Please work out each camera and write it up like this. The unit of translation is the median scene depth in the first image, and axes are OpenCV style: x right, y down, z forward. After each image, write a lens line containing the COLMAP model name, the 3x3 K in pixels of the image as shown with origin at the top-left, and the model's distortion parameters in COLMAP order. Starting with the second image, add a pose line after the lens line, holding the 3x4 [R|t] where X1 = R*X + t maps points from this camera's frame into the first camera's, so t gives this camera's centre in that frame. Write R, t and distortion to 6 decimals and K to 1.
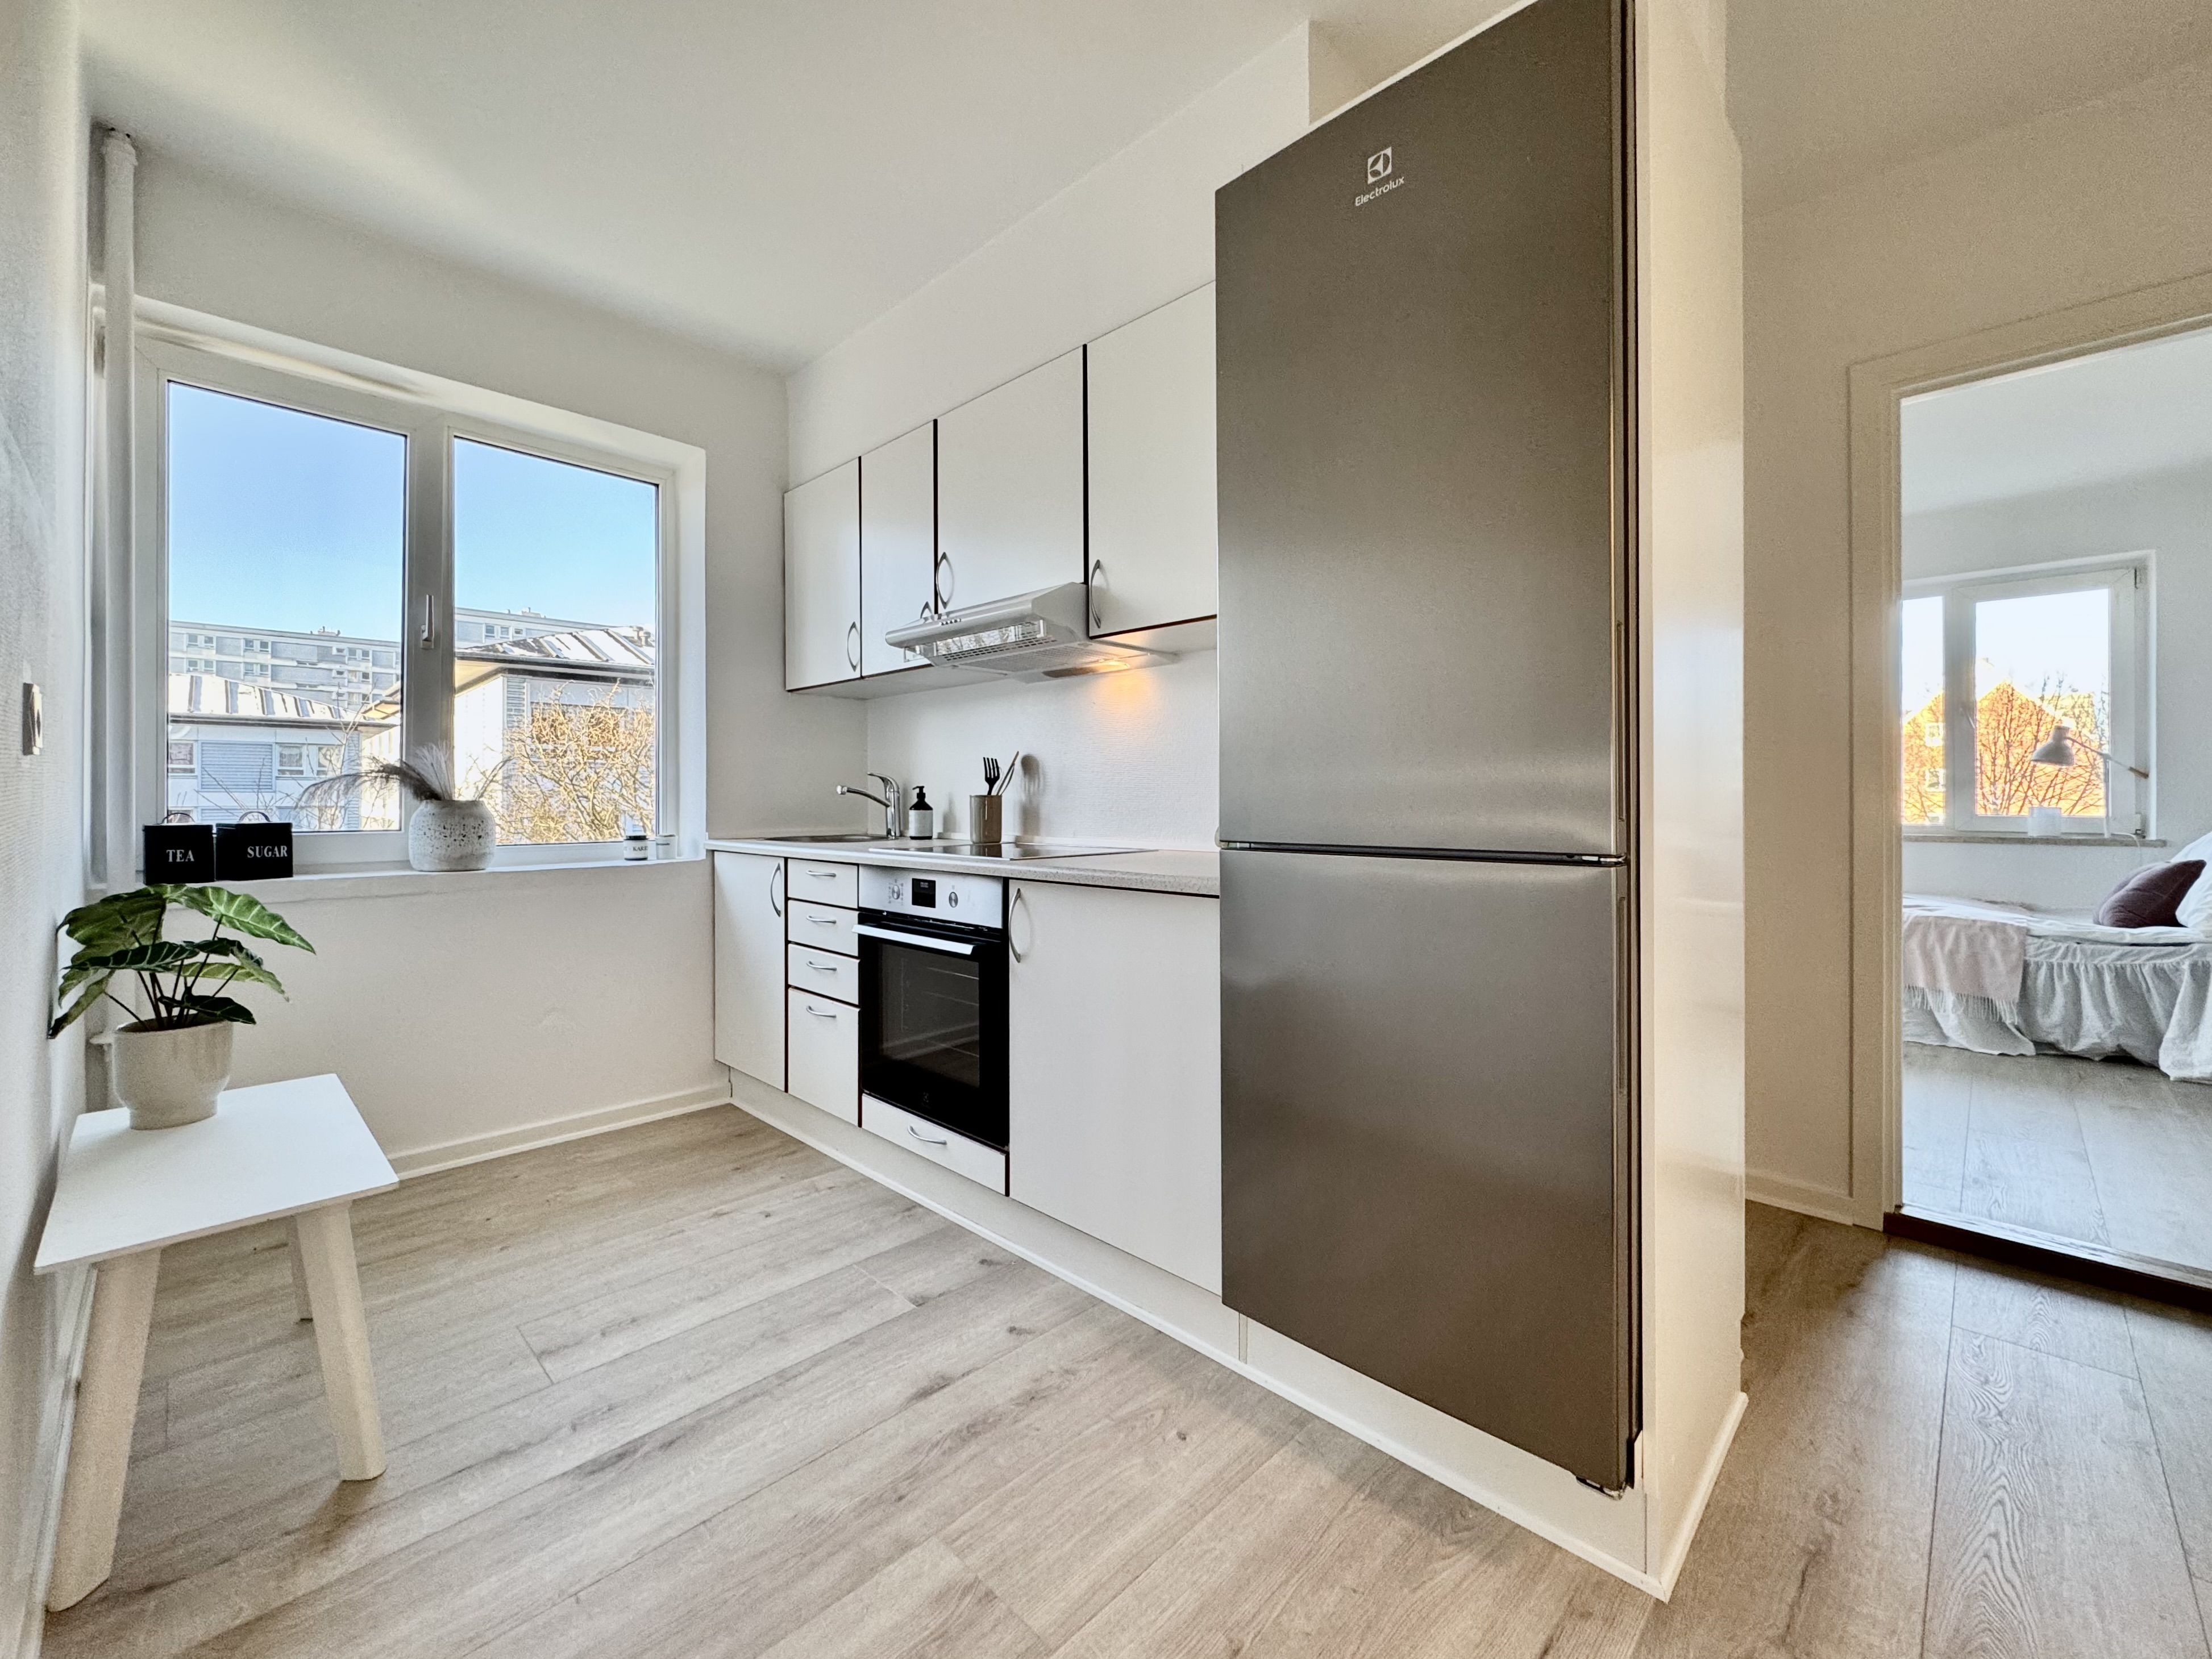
lens RADIAL K [[915.4, 0, 1104.7], [0, 915.4, 800.3], [0, 0, 1]] dist [-0.001818, -0.000957]
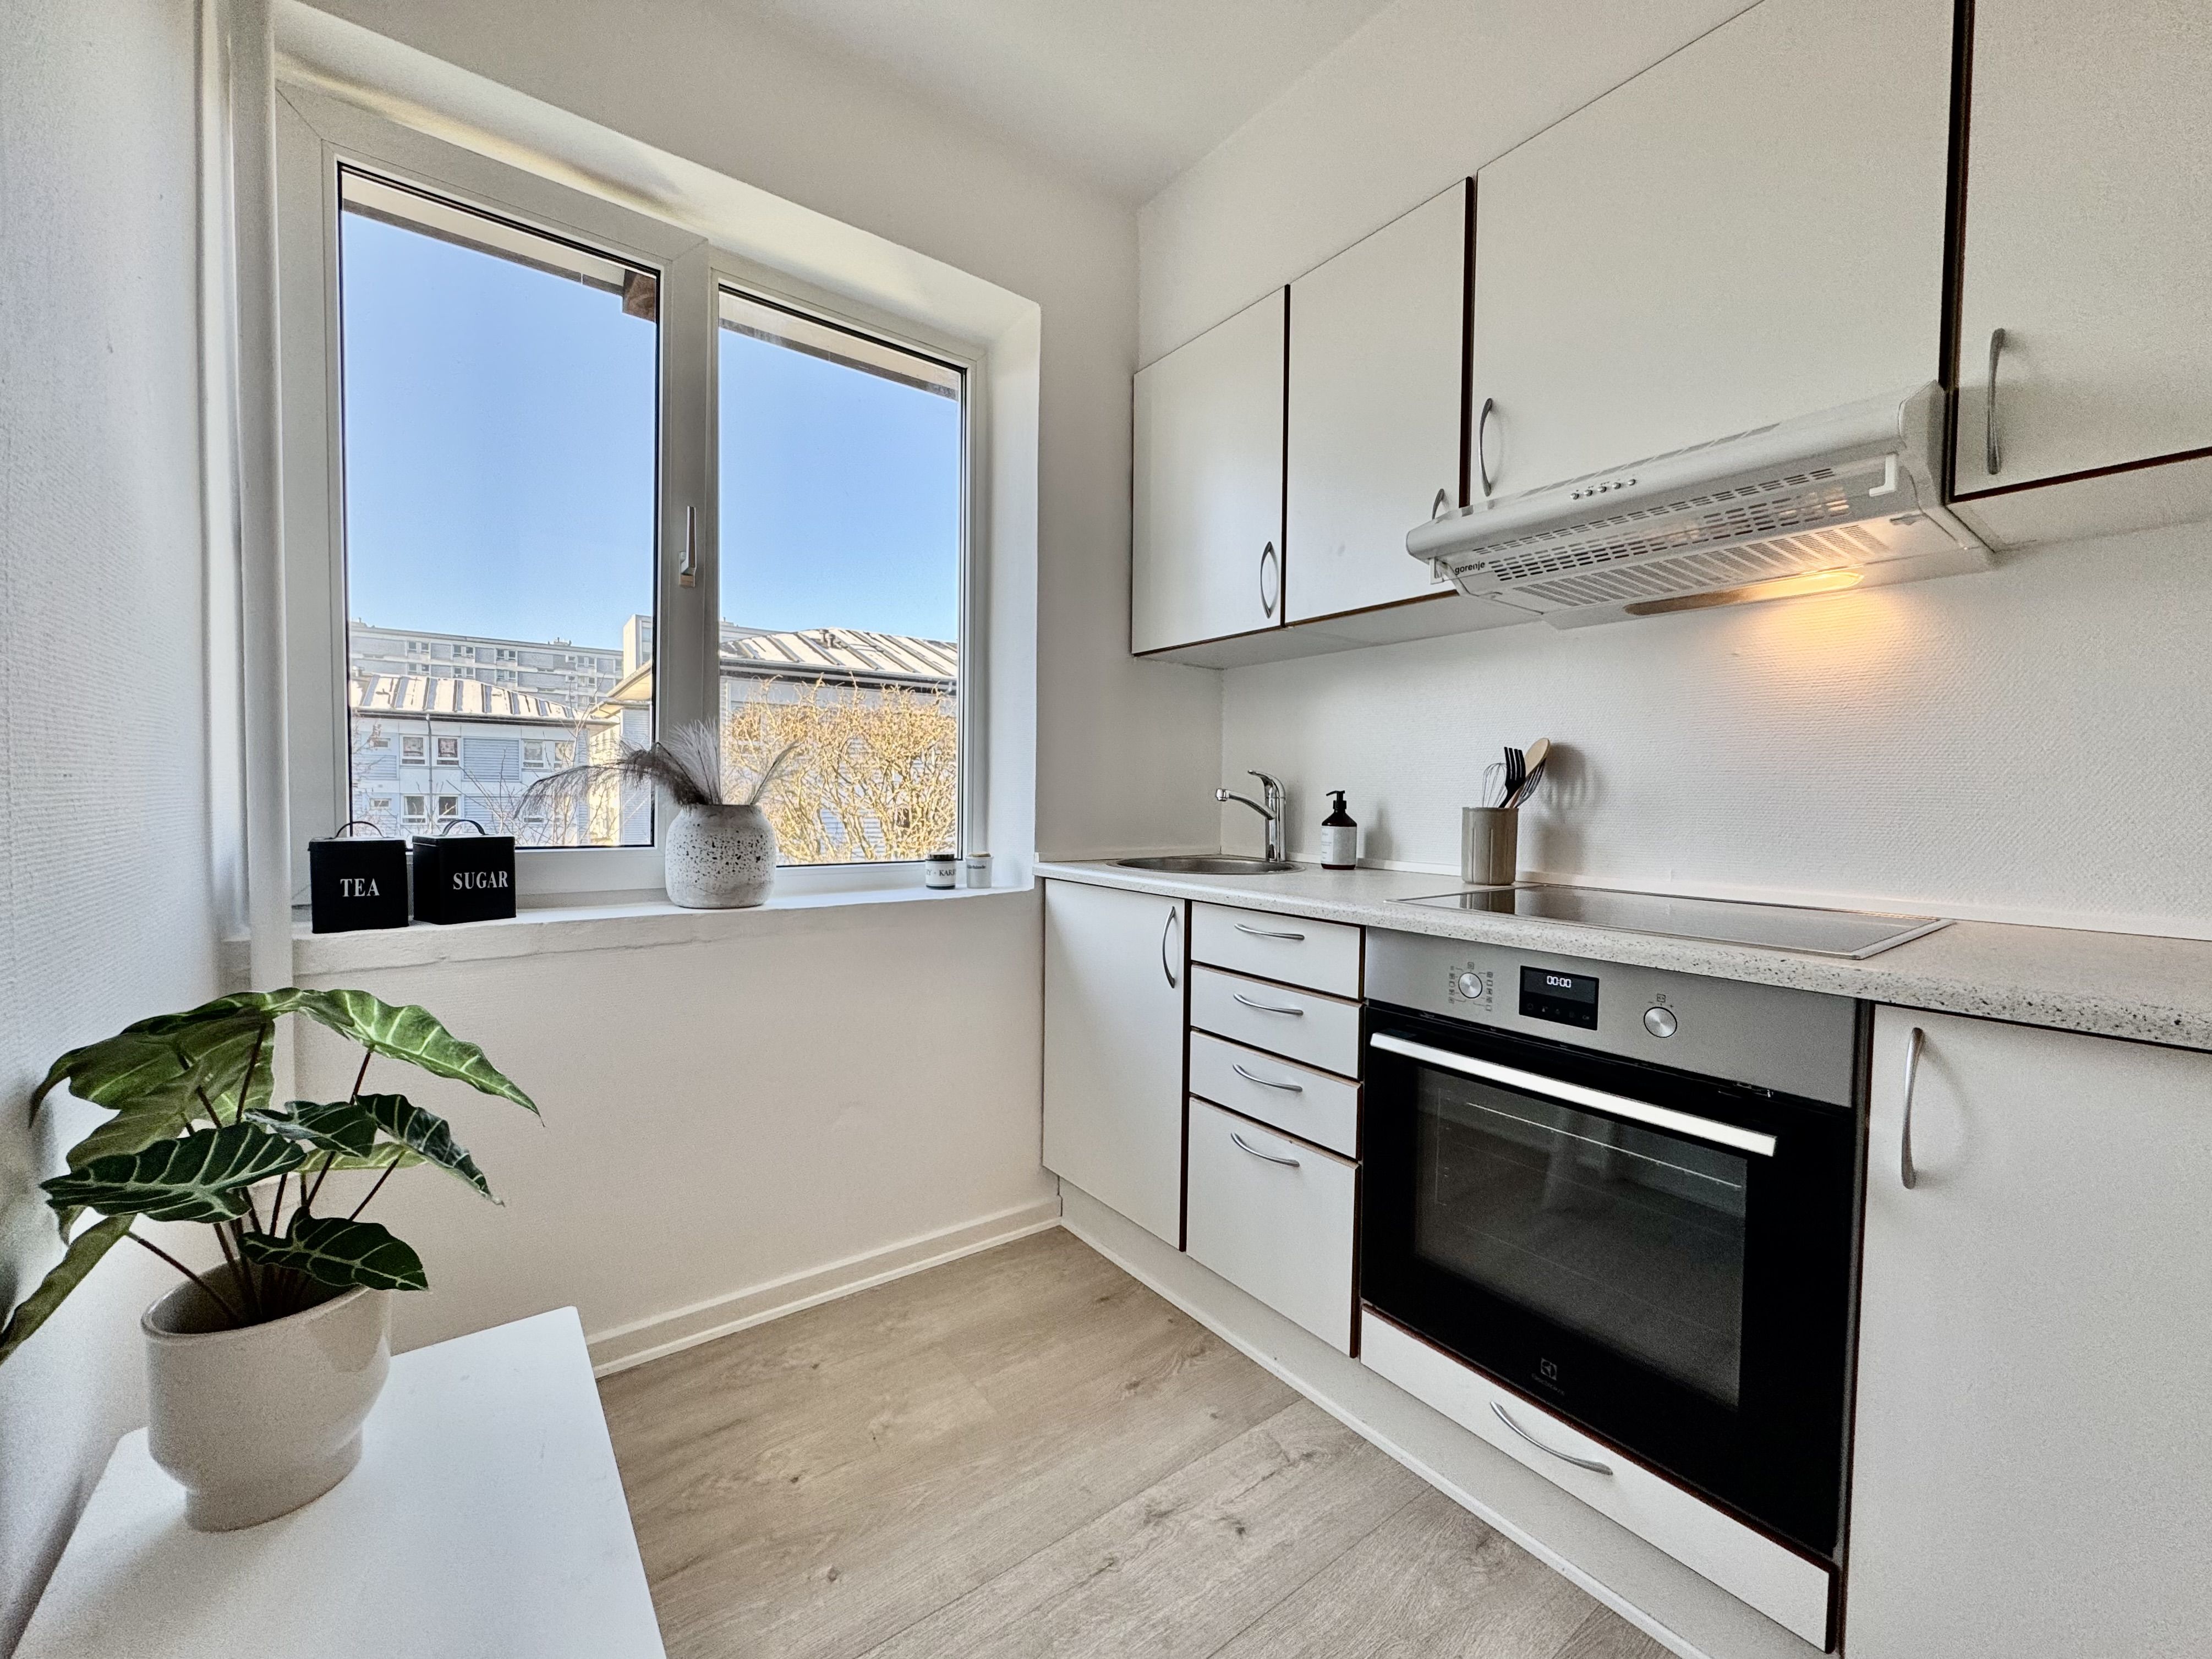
lens RADIAL K [[890.5, 0, 1104.3], [0, 890.5, 830.8], [0, 0, 1]] dist [-0.002726, 0.000303]
pose [[0.987400, 0.019866, -0.156995, -0.320629], [-0.014168, 0.999203, 0.037329, -0.009771], [0.157611, -0.034634, 0.986894, 0.379003]]
